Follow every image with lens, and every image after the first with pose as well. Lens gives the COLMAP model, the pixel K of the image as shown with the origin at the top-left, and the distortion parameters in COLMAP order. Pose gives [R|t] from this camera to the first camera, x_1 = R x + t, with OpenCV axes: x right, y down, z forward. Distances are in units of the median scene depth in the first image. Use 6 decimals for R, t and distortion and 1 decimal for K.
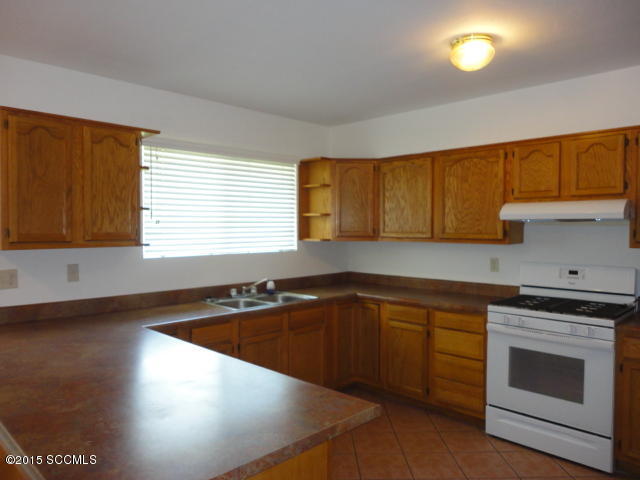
lens RADIAL K [[463.2, 0, 320.0], [0, 463.2, 240.0], [0, 0, 1]] dist [-0.006460, -0.003512]
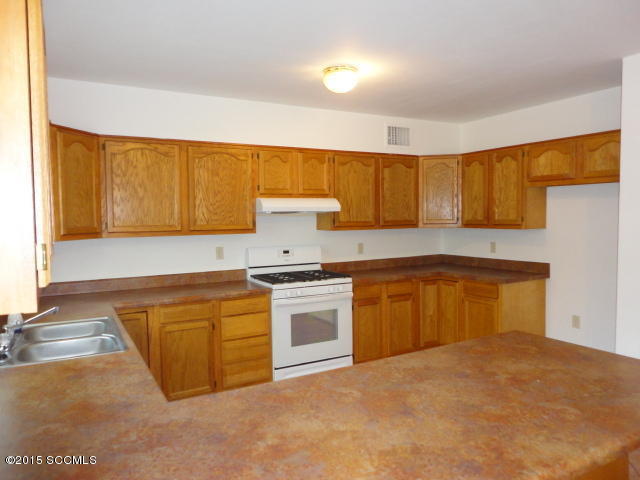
lens RADIAL K [[463.2, 0, 320.0], [0, 463.2, 240.0], [0, 0, 1]] dist [-0.006460, -0.003512]
pose [[0.274669, -0.052580, 0.960100, -0.643846], [0.039196, 0.998286, 0.043458, -0.016672], [-0.960740, 0.025695, 0.276259, 0.500390]]
